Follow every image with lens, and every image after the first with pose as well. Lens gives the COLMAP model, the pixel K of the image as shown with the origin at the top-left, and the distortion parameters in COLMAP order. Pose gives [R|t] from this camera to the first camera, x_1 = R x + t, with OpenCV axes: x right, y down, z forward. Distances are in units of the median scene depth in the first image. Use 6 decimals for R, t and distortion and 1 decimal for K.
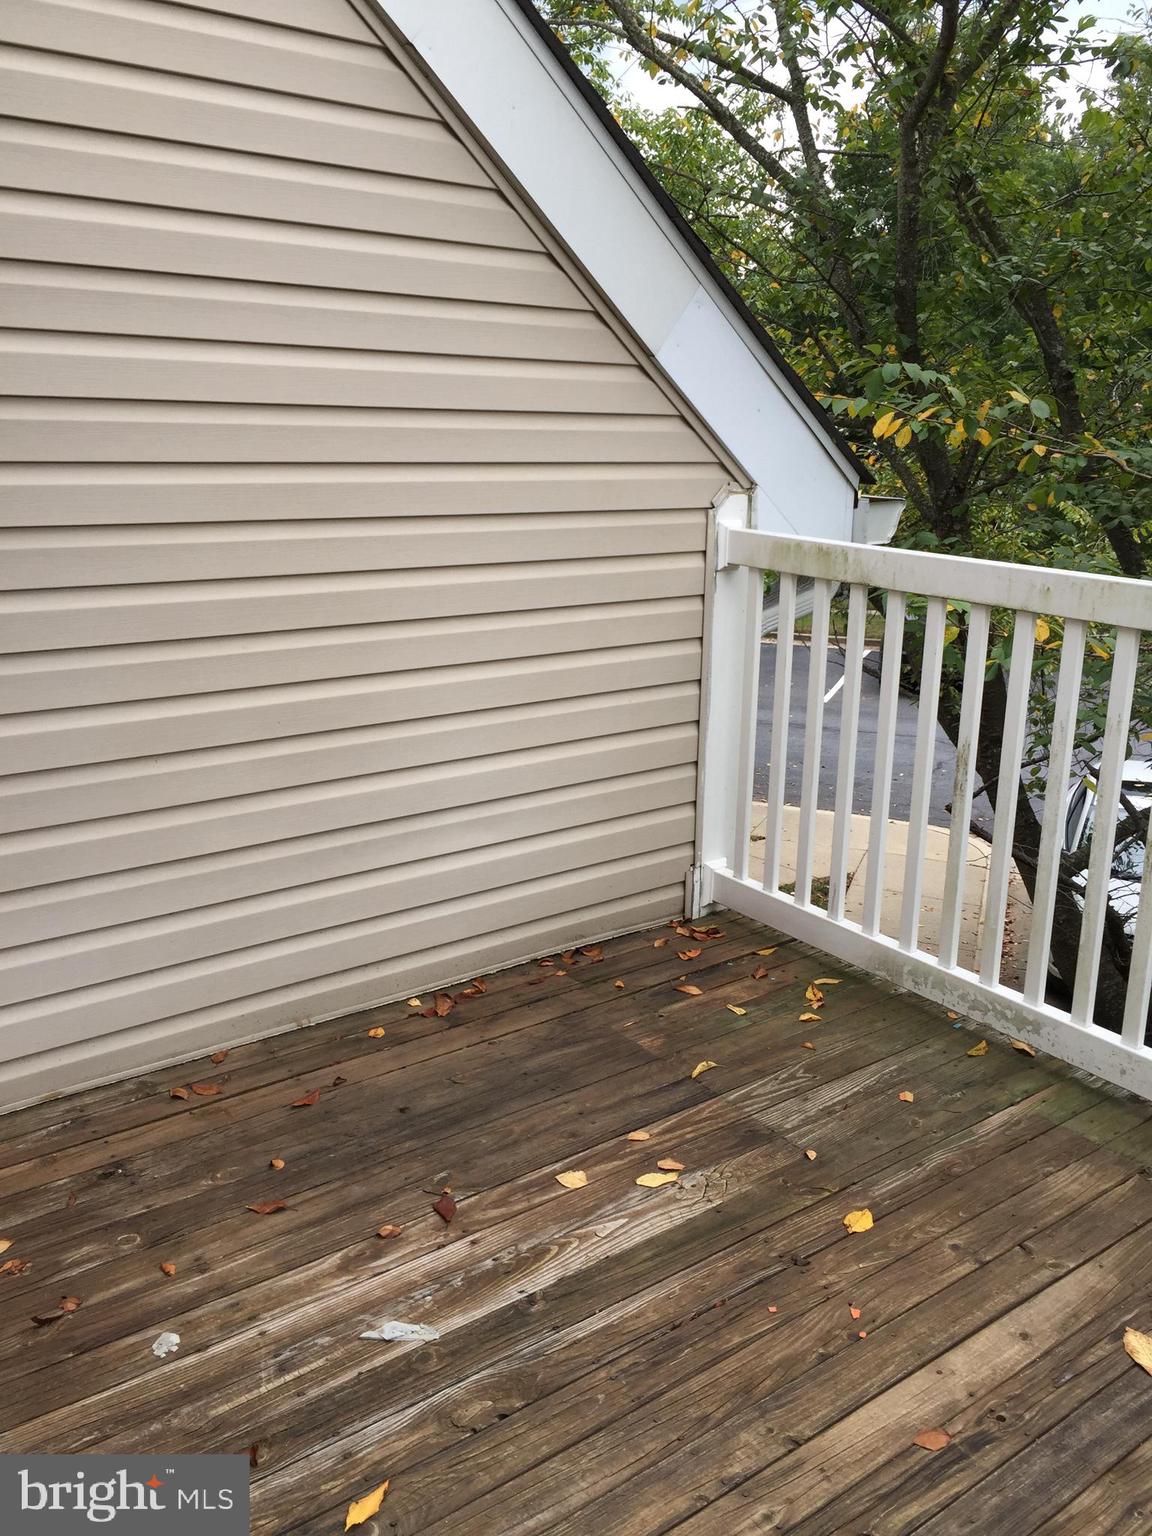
lens RADIAL K [[1318.5, 0, 578.8], [0, 1318.5, 765.2], [0, 0, 1]] dist [0.067020, -0.035177]
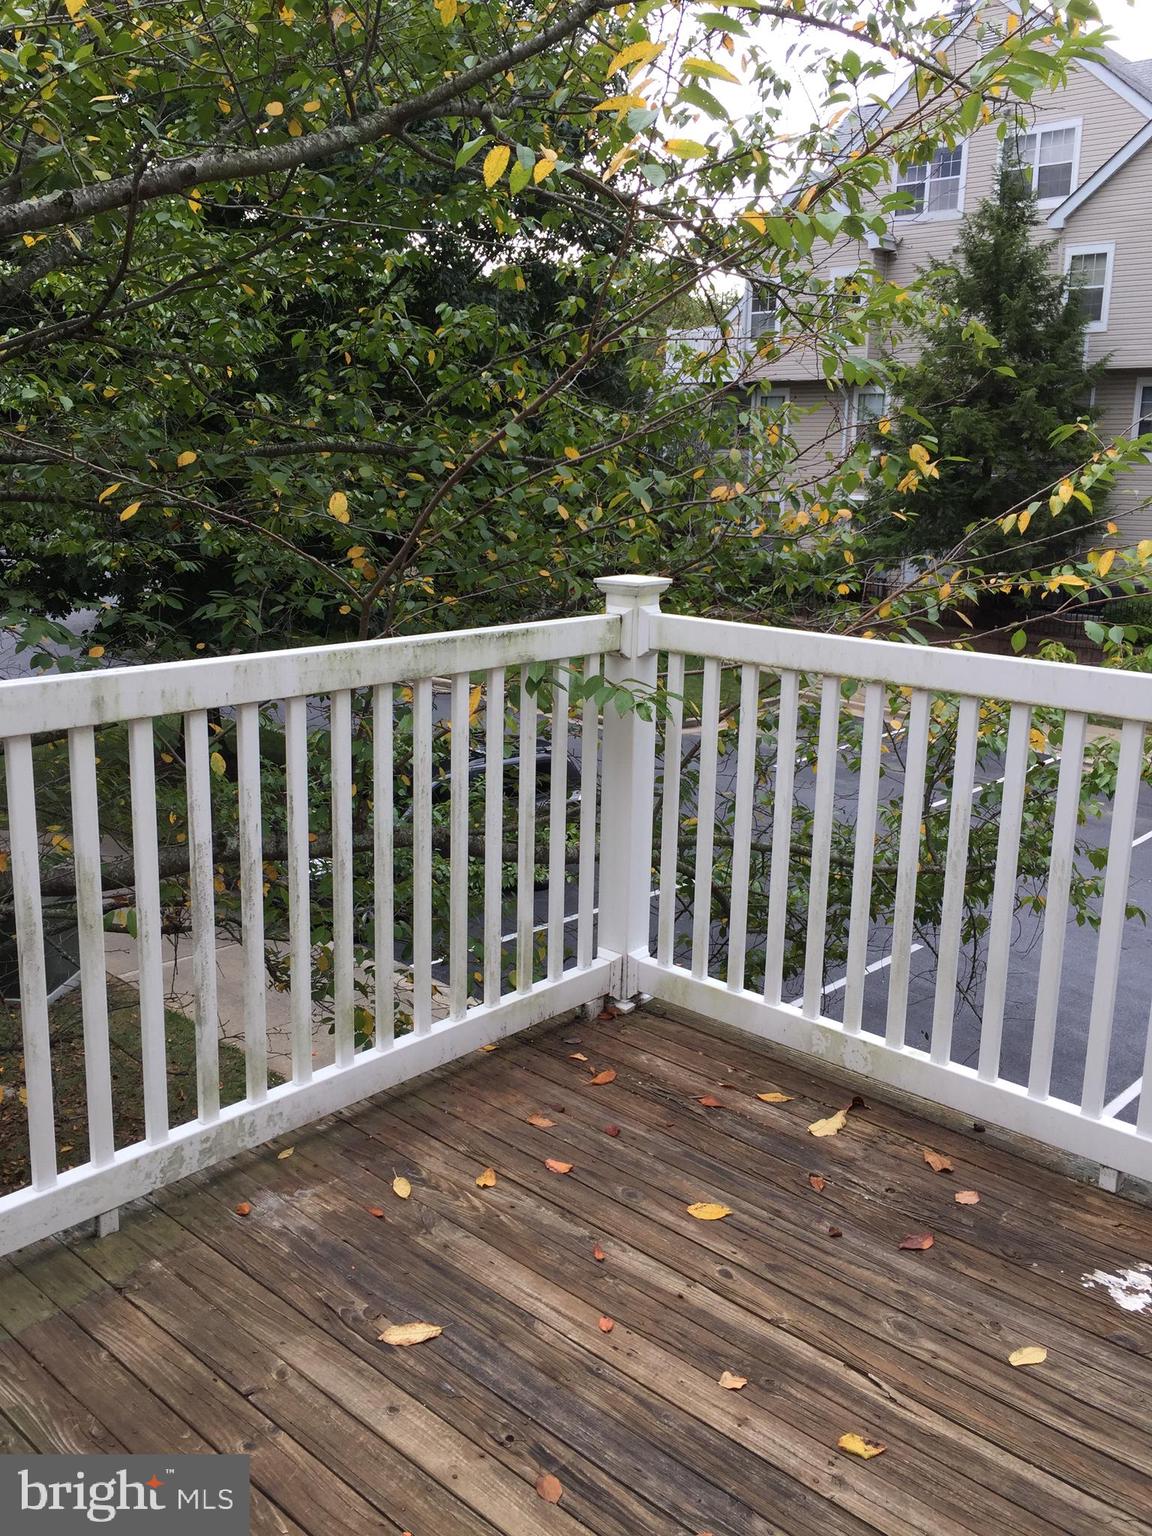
lens RADIAL K [[1318.5, 0, 578.4], [0, 1318.5, 767.8], [0, 0, 1]] dist [0.067020, -0.035177]
pose [[-0.186566, -0.231774, 0.954711, -0.545308], [0.231503, 0.934037, 0.271994, -0.266307], [-0.954777, 0.271763, -0.120603, 0.869983]]
